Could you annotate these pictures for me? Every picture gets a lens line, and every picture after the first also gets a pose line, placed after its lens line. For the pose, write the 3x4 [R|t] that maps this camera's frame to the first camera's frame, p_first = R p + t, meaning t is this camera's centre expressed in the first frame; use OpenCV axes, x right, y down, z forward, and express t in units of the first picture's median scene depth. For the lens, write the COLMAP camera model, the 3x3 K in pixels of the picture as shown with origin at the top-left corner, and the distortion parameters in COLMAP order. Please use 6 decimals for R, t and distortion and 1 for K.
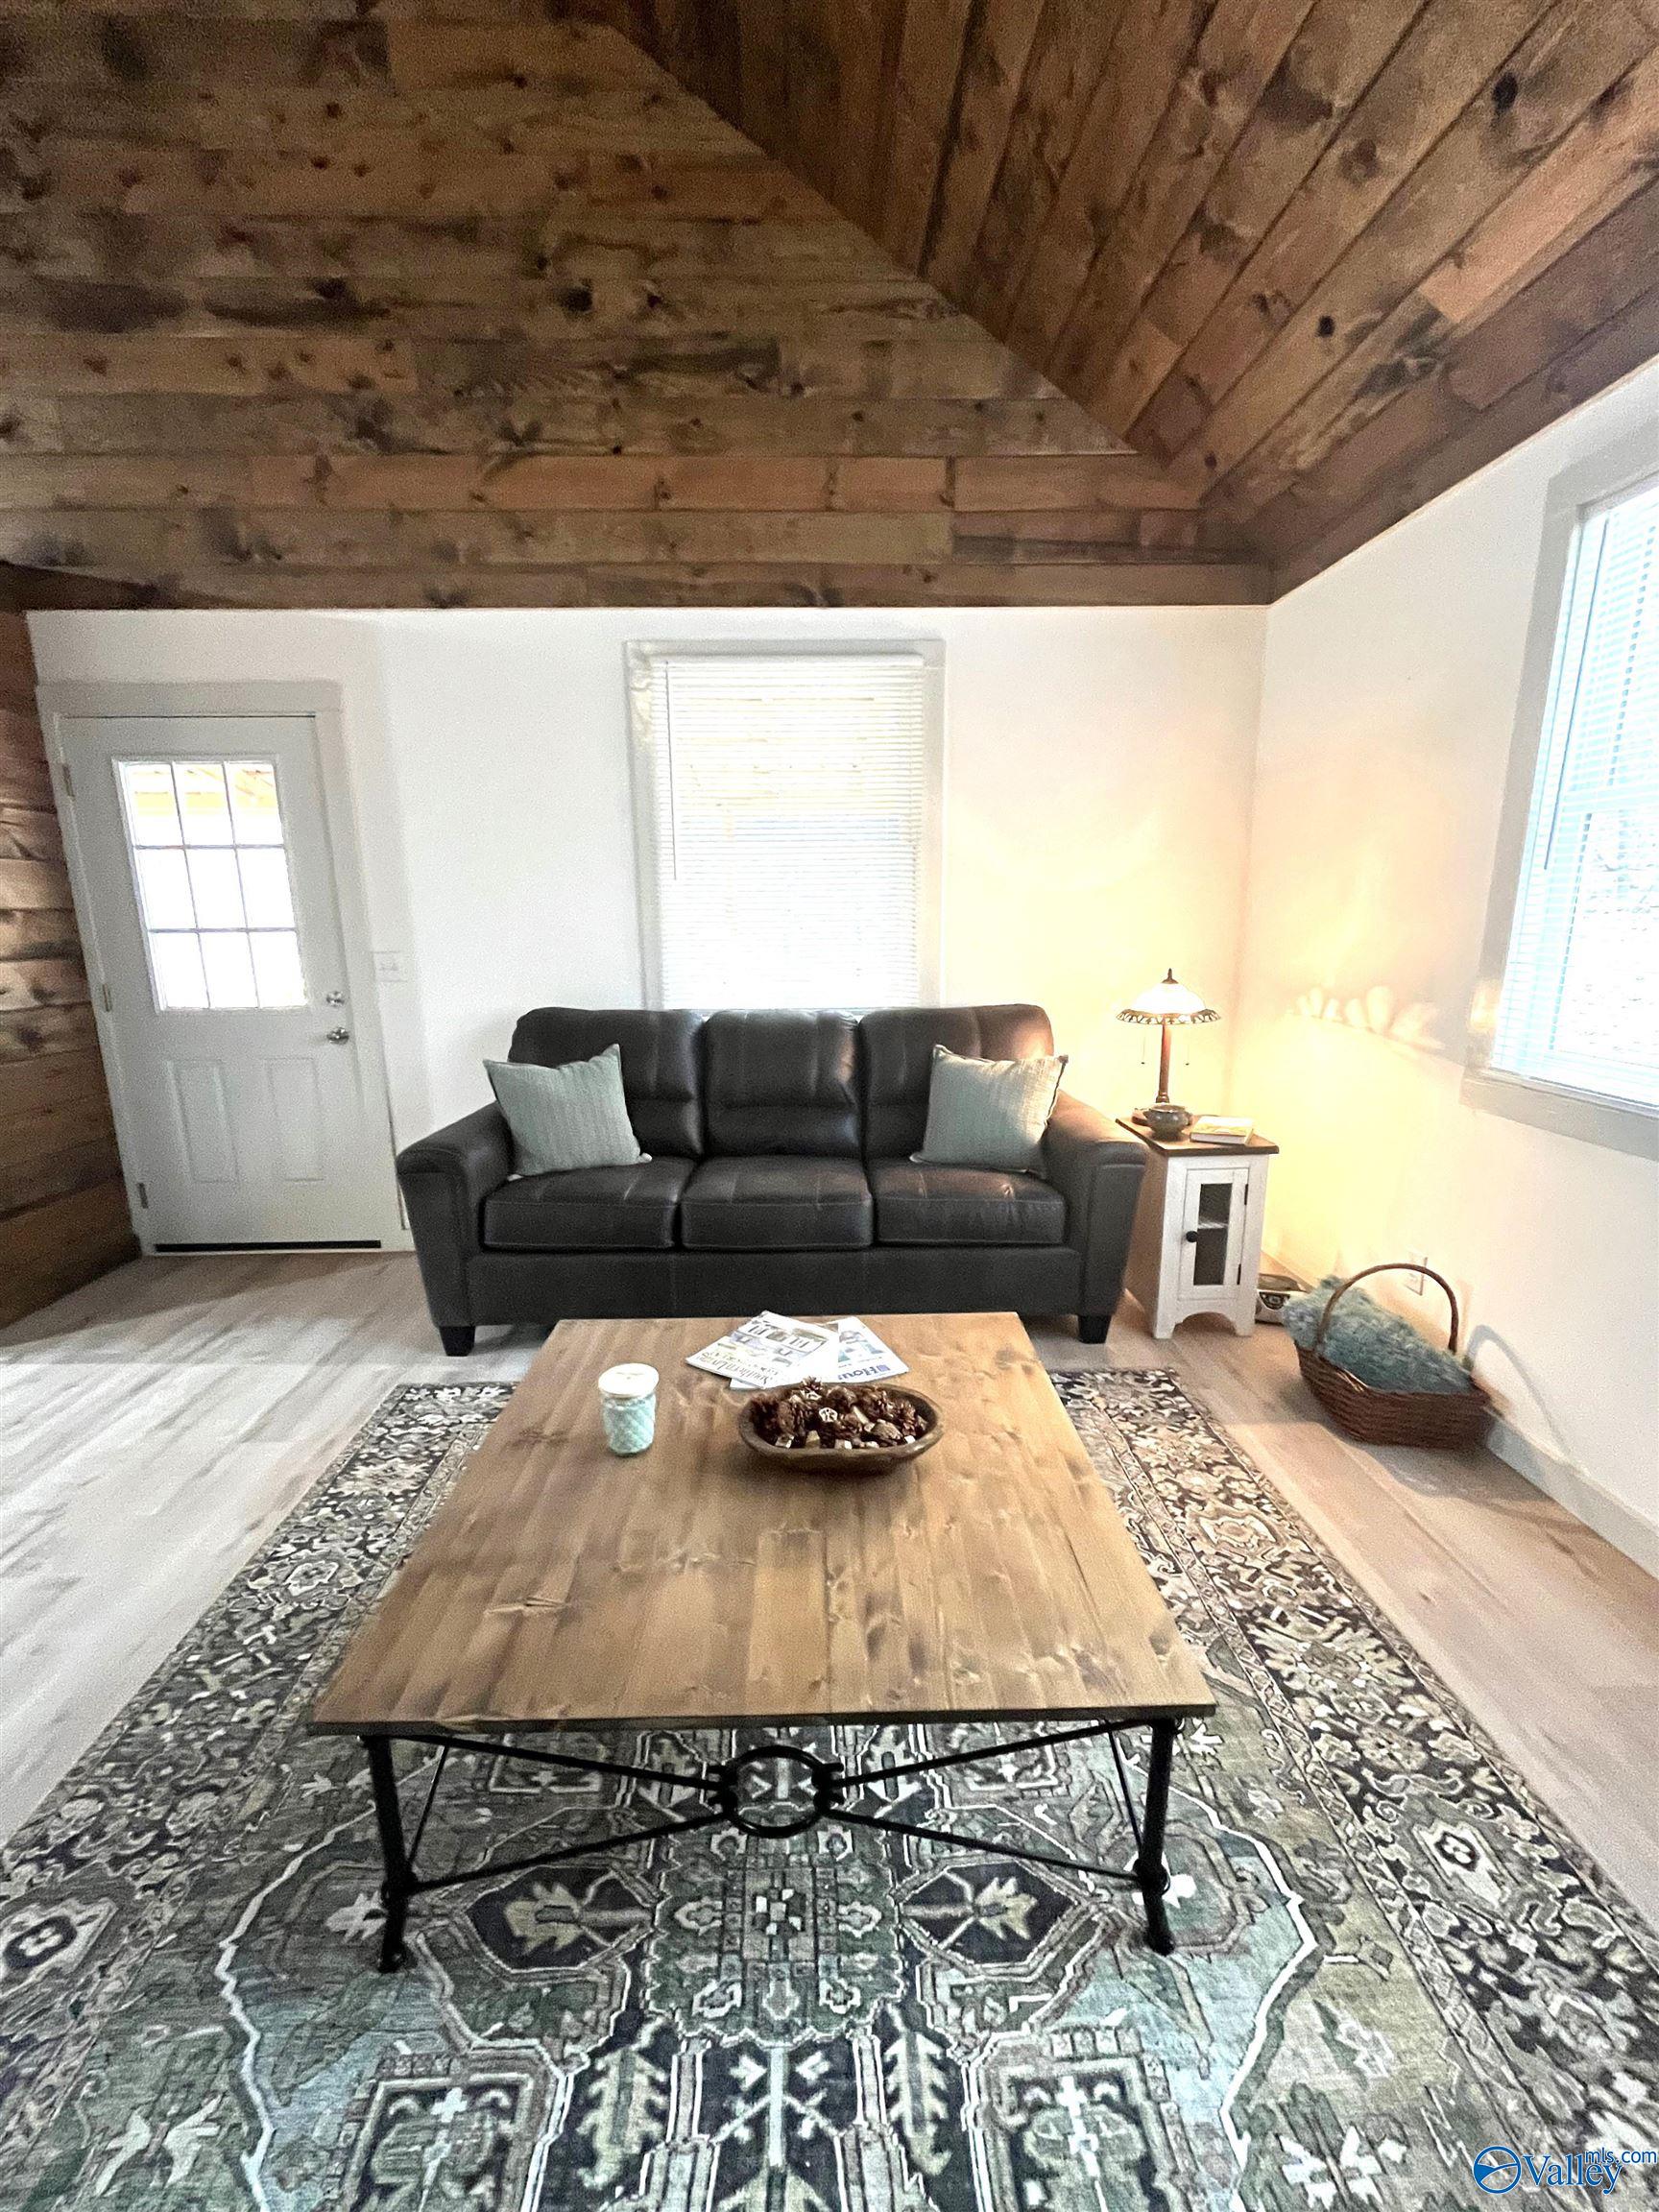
lens RADIAL K [[903.2, 0, 825.0], [0, 903.2, 1111.7], [0, 0, 1]] dist [-0.002465, -0.000077]
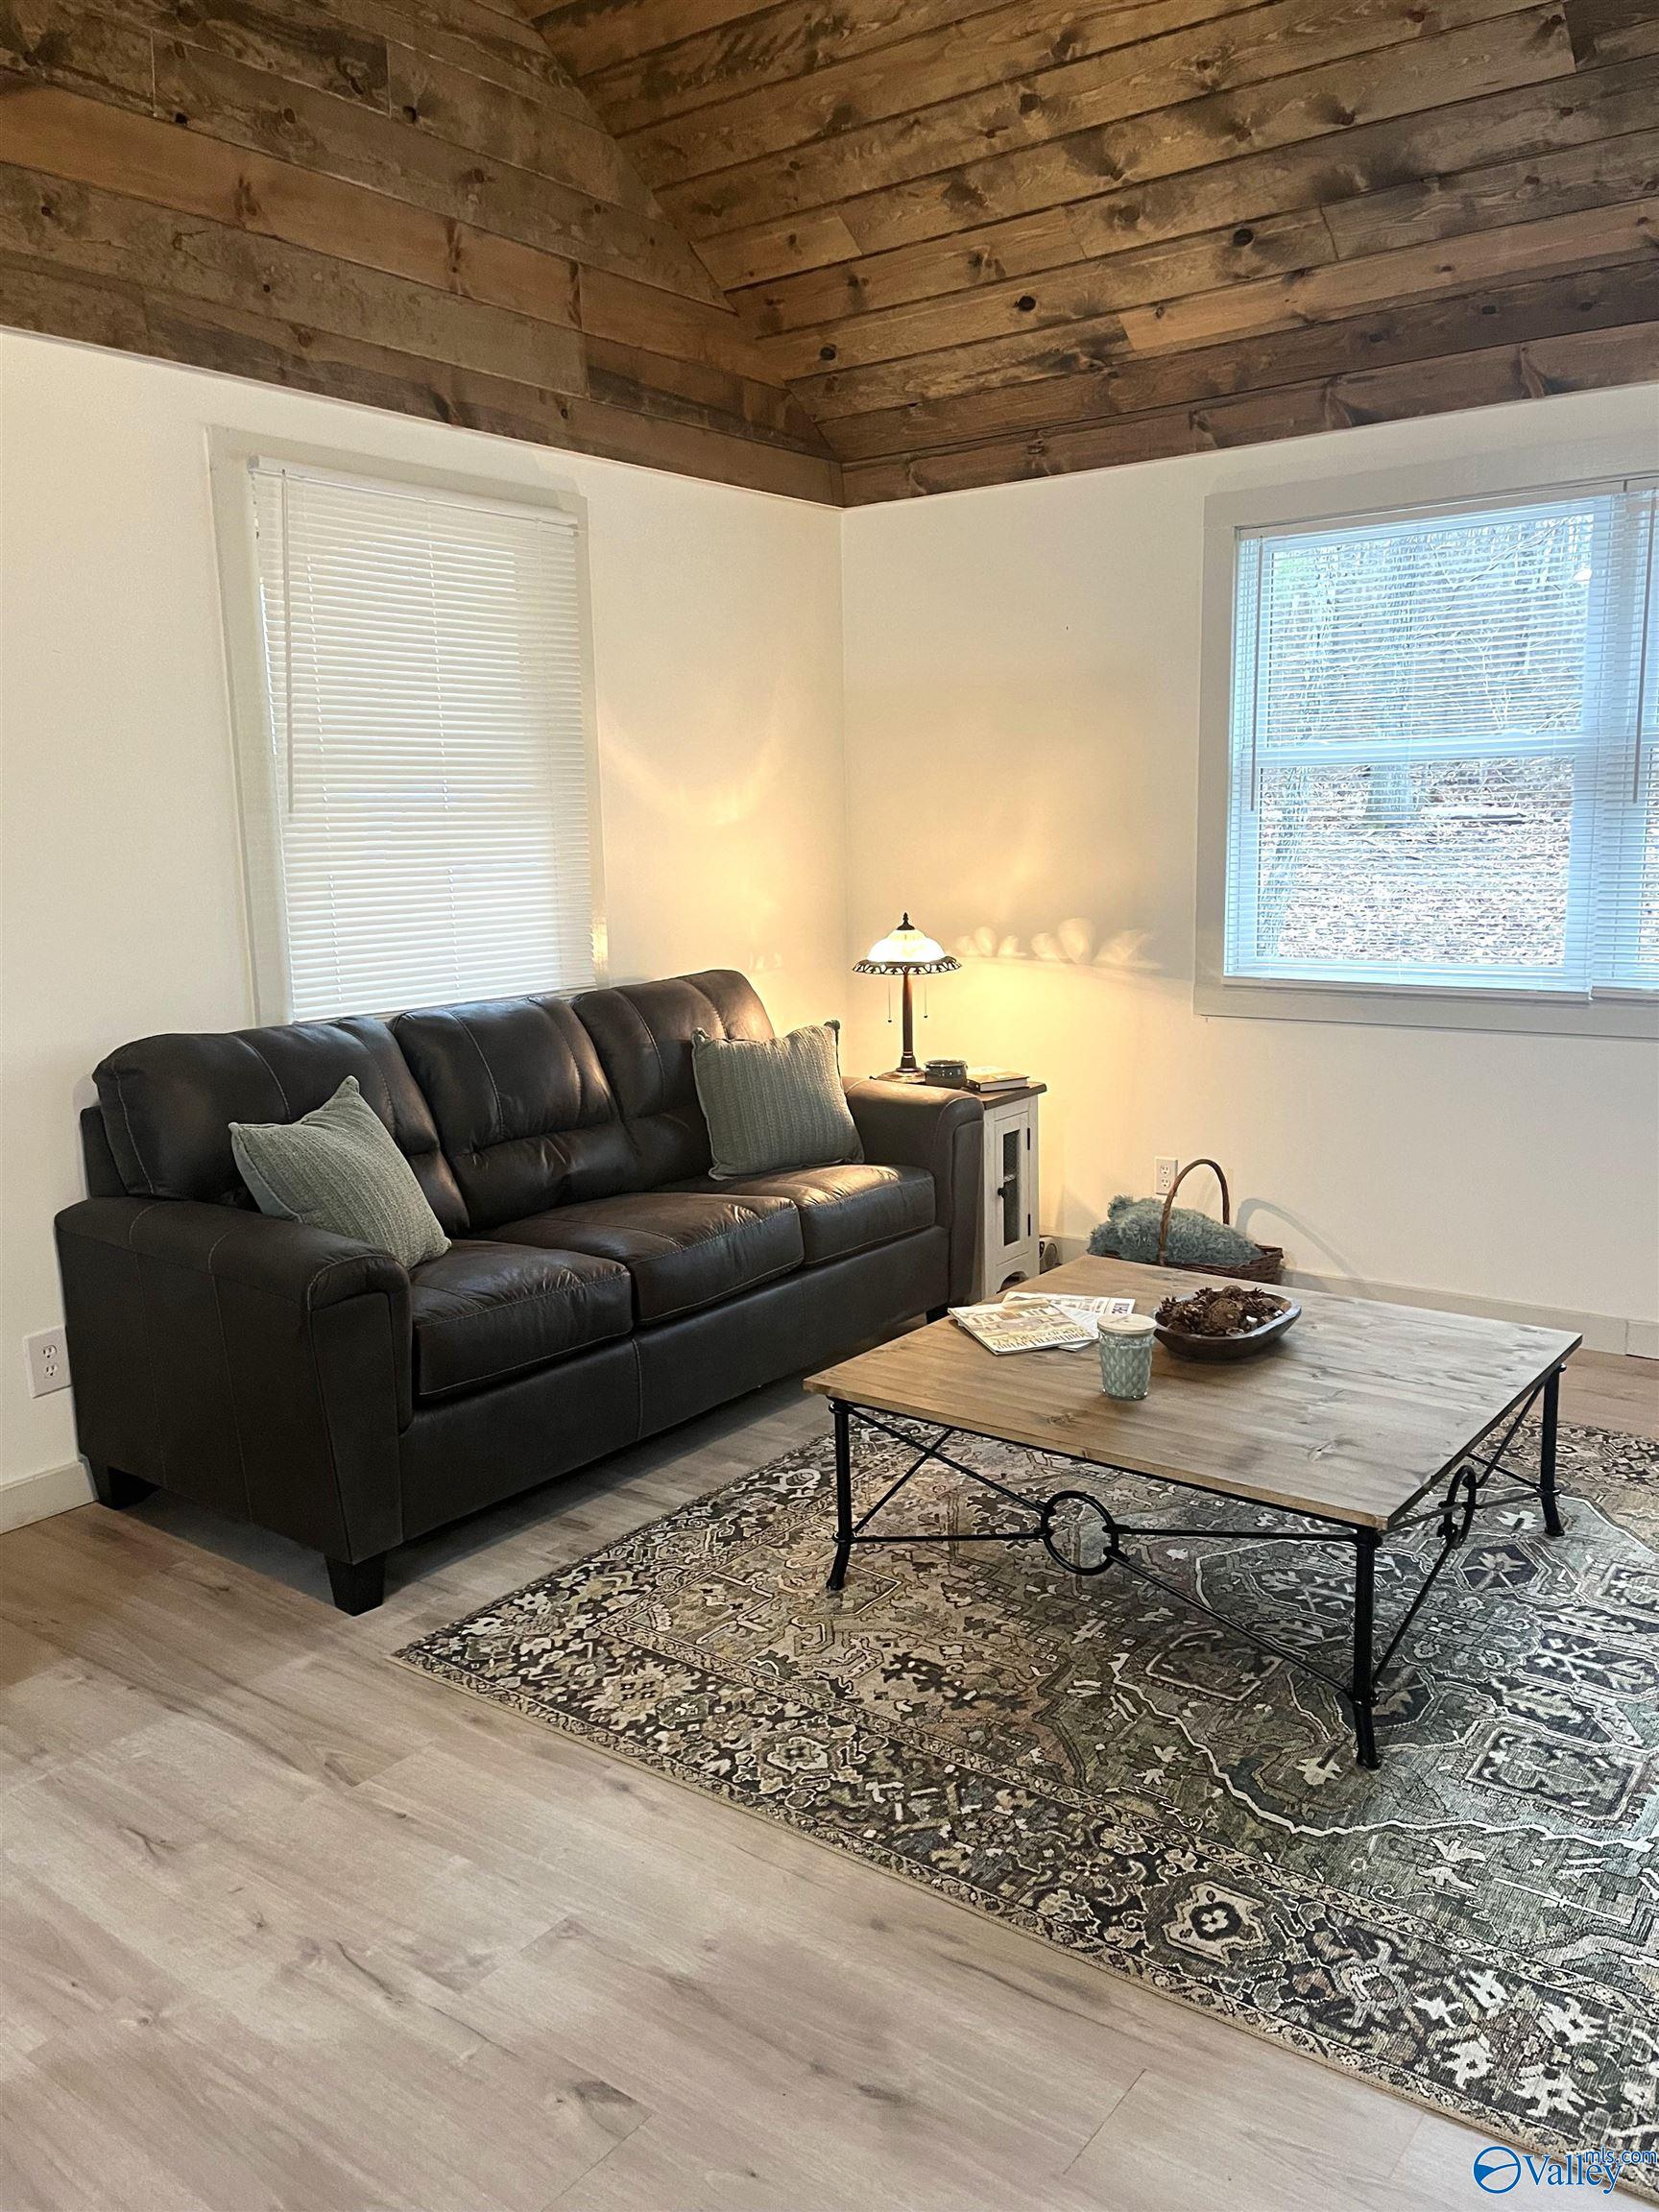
lens RADIAL K [[1695.2, 0, 829.5], [0, 1695.2, 1106.0], [0, 0, 1]] dist [0.093312, -0.121033]
pose [[0.616459, -0.135362, 0.775664, -1.329424], [0.184921, 0.982448, 0.024482, -0.033844], [-0.765364, 0.128344, 0.630671, 0.018058]]
